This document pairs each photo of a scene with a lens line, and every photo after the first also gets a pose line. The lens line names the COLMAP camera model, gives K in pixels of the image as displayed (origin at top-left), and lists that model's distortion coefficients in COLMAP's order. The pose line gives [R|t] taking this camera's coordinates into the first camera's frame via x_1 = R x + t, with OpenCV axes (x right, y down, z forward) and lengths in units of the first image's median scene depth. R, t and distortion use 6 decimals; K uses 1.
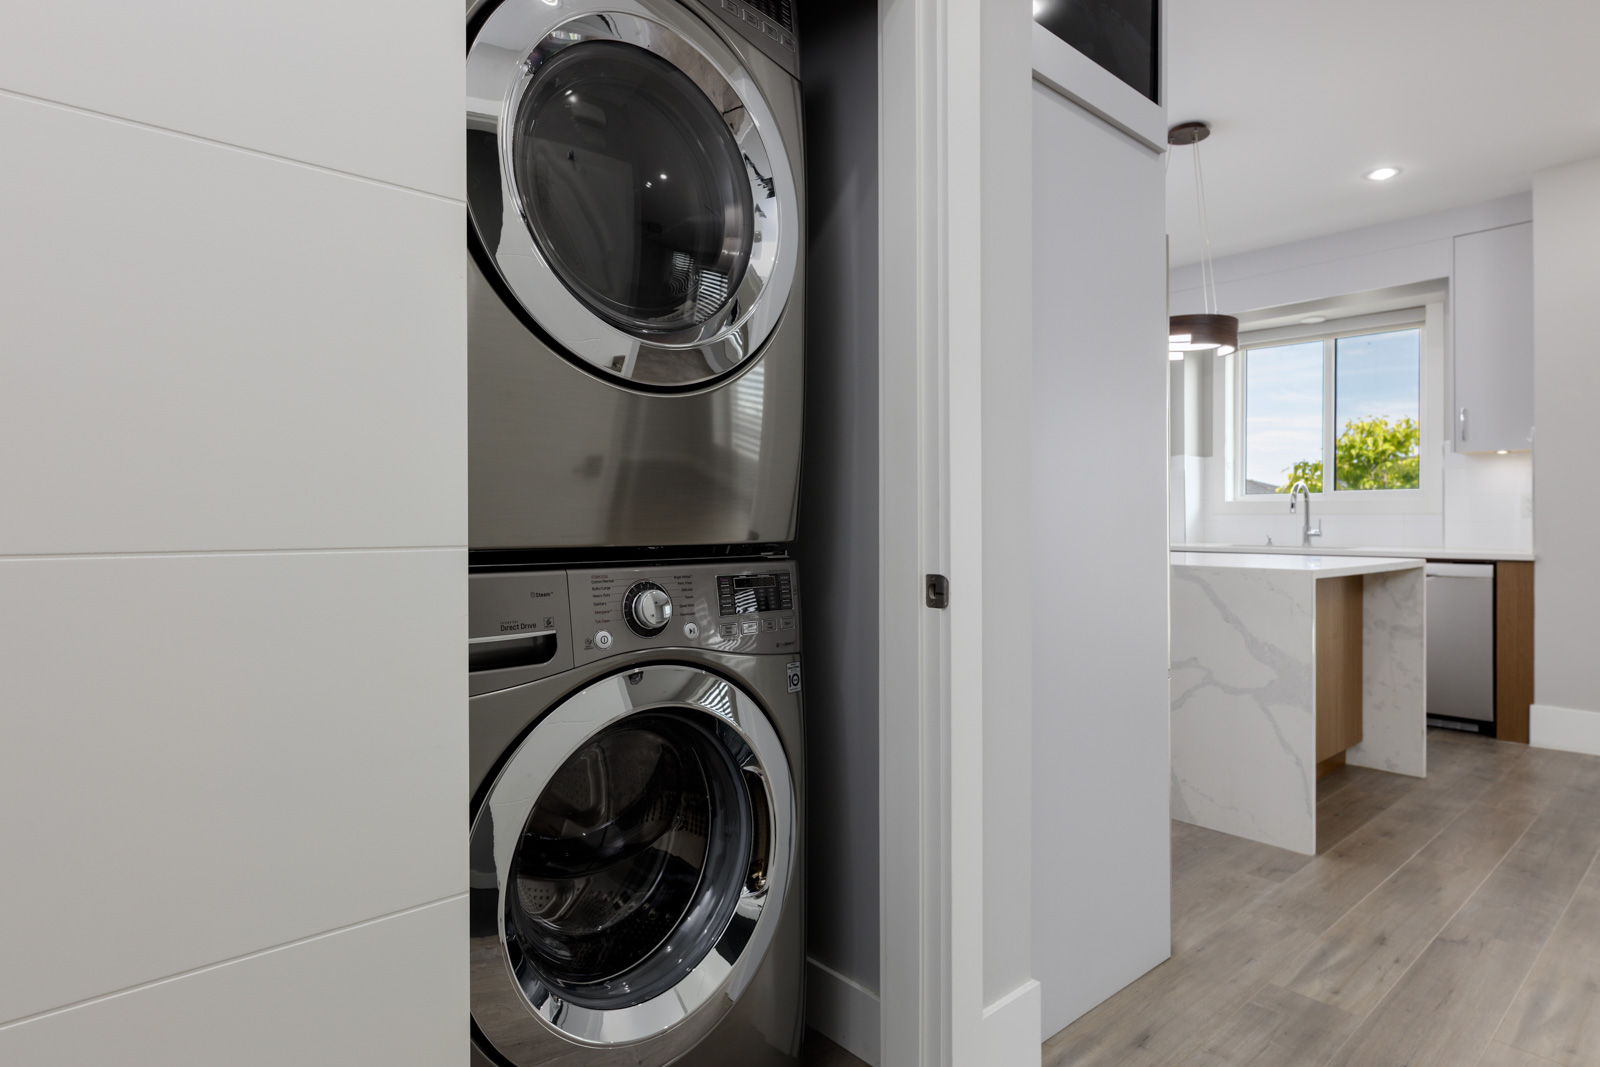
lens RADIAL K [[881.2, 0, 806.0], [0, 881.2, 531.4], [0, 0, 1]] dist [0.005093, 0.001830]
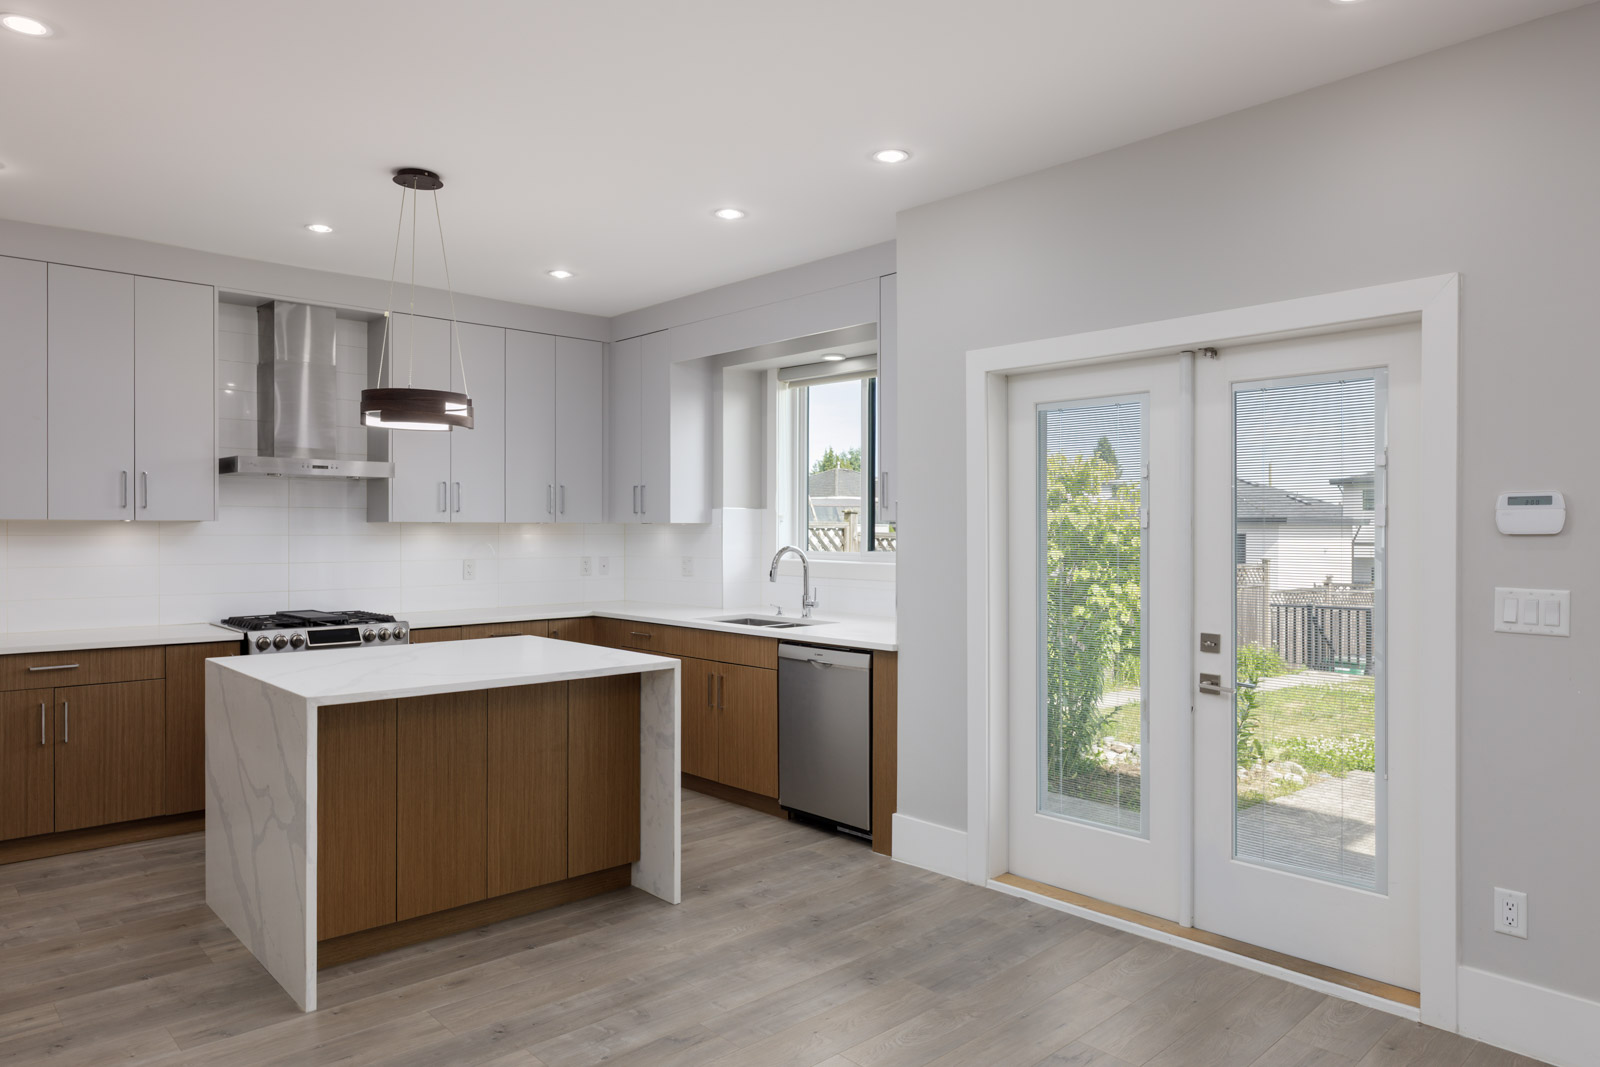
lens RADIAL K [[1039.3, 0, 803.8], [0, 1039.3, 529.8], [0, 0, 1]] dist [-0.001965, -0.000635]
pose [[0.999984, 0.002387, 0.005190, 0.783881], [-0.002352, 0.999975, -0.006704, -0.089528], [-0.005206, 0.006692, 0.999964, -0.053123]]
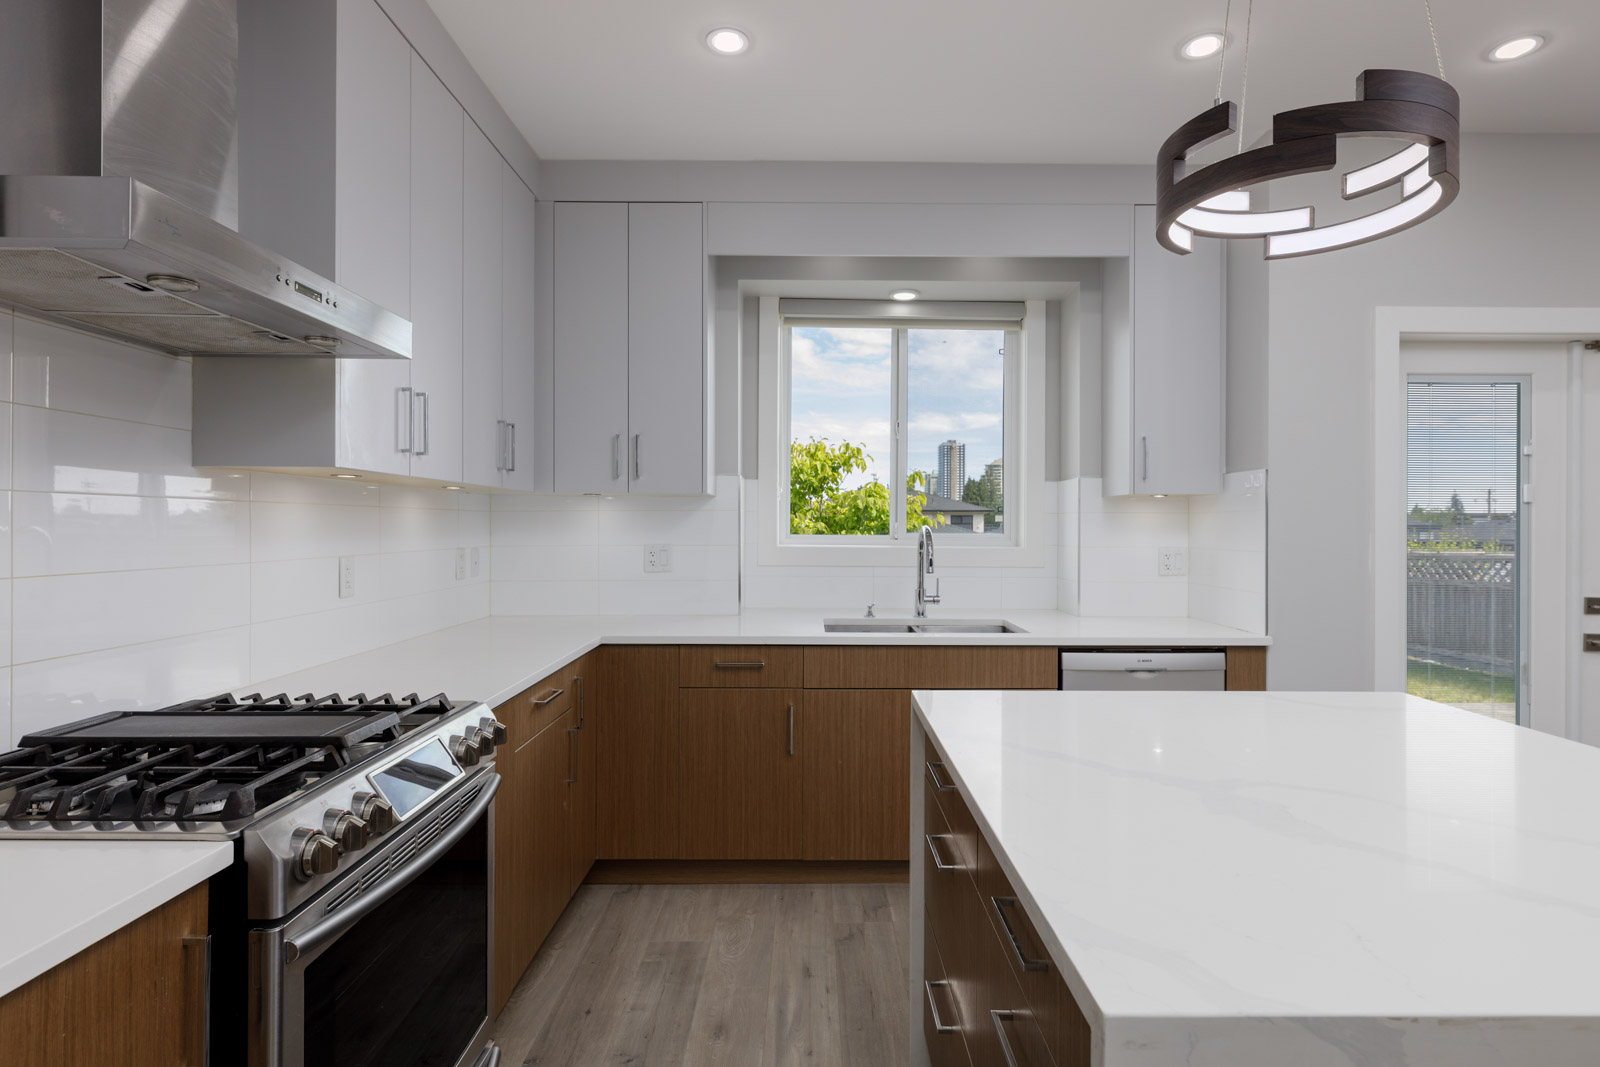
lens RADIAL K [[847.4, 0, 799.1], [0, 847.4, 520.4], [0, 0, 1]] dist [0.043245, 0.000217]
pose [[0.657232, 0.009874, 0.753623, 0.000170], [0.001375, 0.999897, -0.014300, -0.070071], [-0.753687, 0.010435, 0.657151, 0.884877]]
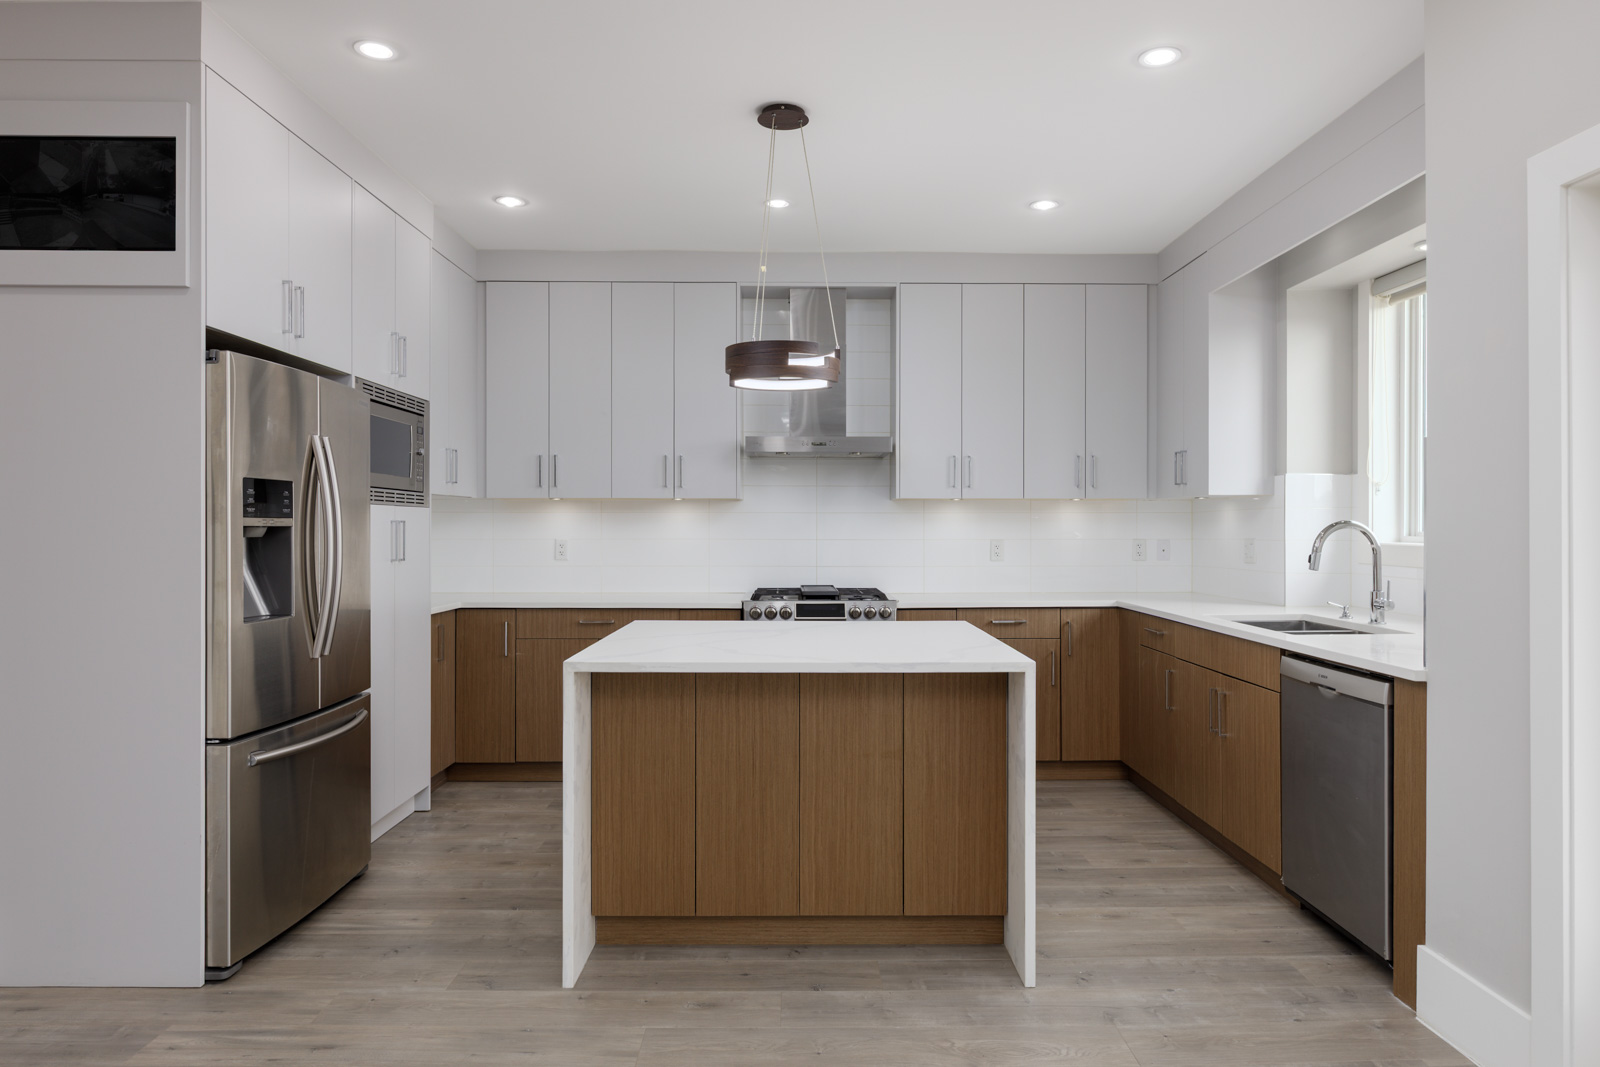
lens RADIAL K [[994.4, 0, 807.4], [0, 994.4, 527.3], [0, 0, 1]] dist [0.001283, -0.000488]
pose [[0.746159, 0.002115, -0.665765, 1.026229], [-0.005895, 0.999977, -0.003431, -0.063920], [0.665742, 0.006485, 0.746154, 0.307619]]
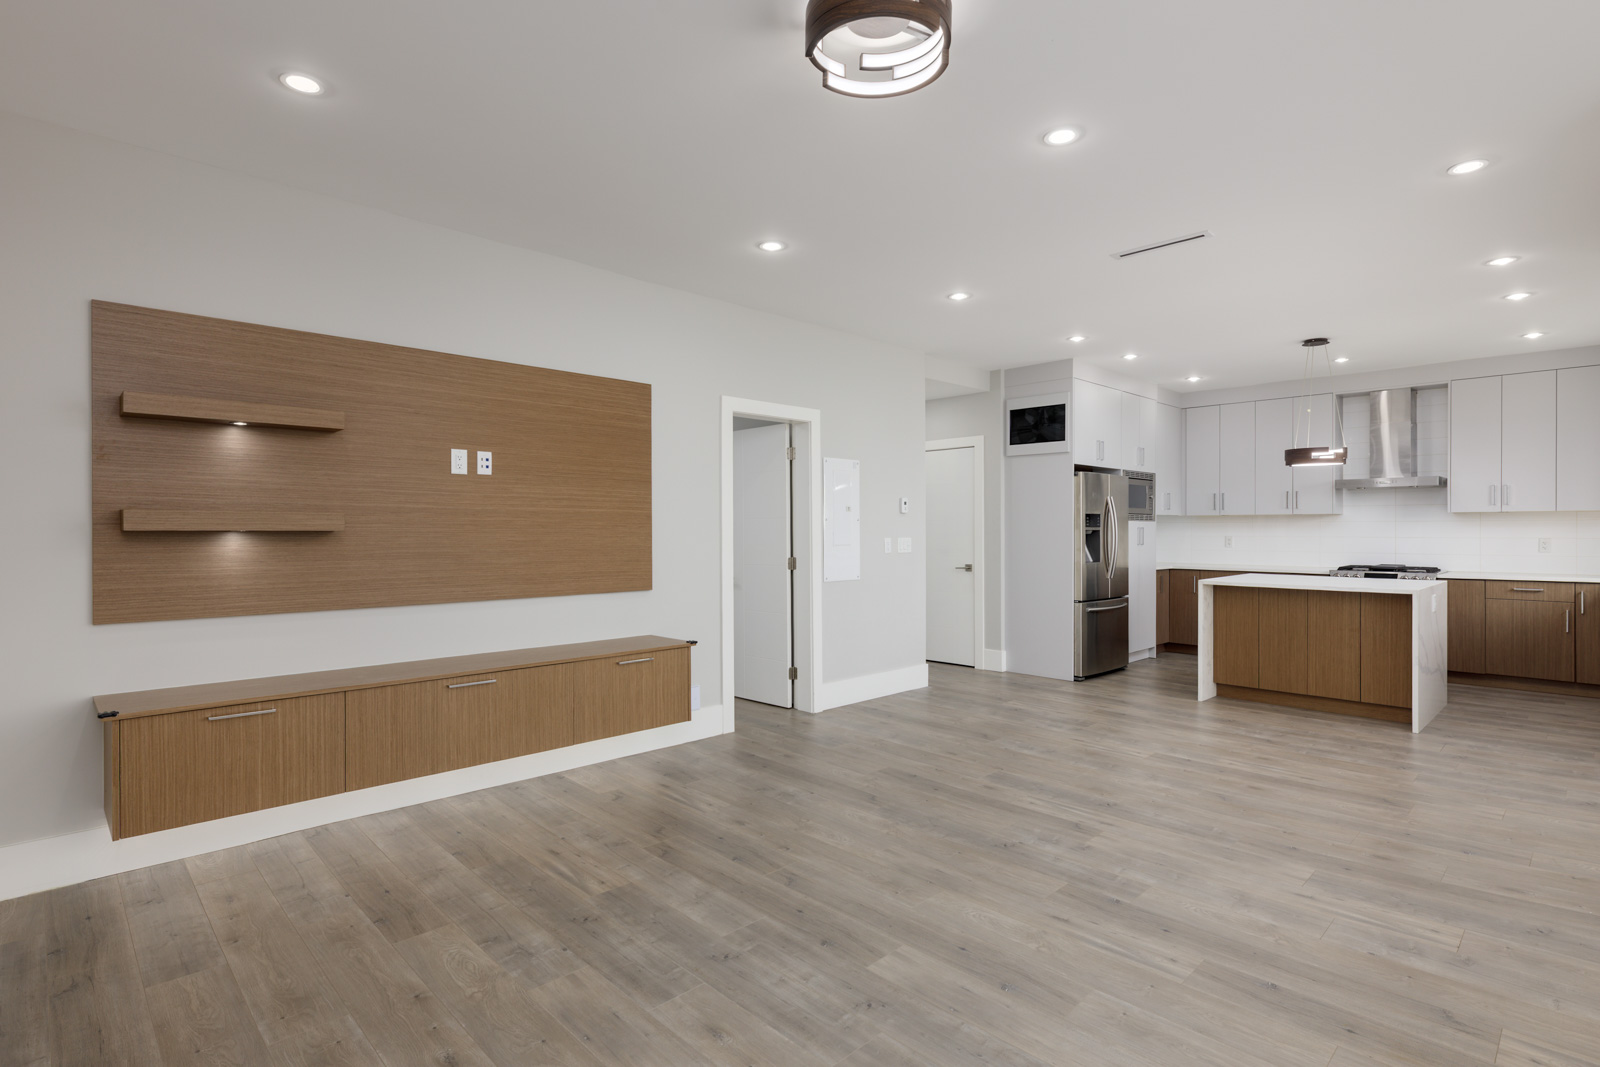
lens RADIAL K [[789.0, 0, 794.3], [0, 789.0, 531.5], [0, 0, 1]] dist [-0.003594, -0.000246]
pose [[0.023128, 0.005306, -0.999718, 1.938364], [-0.005735, 0.999970, 0.005175, -0.067127], [0.999716, 0.005614, 0.023158, -0.099424]]
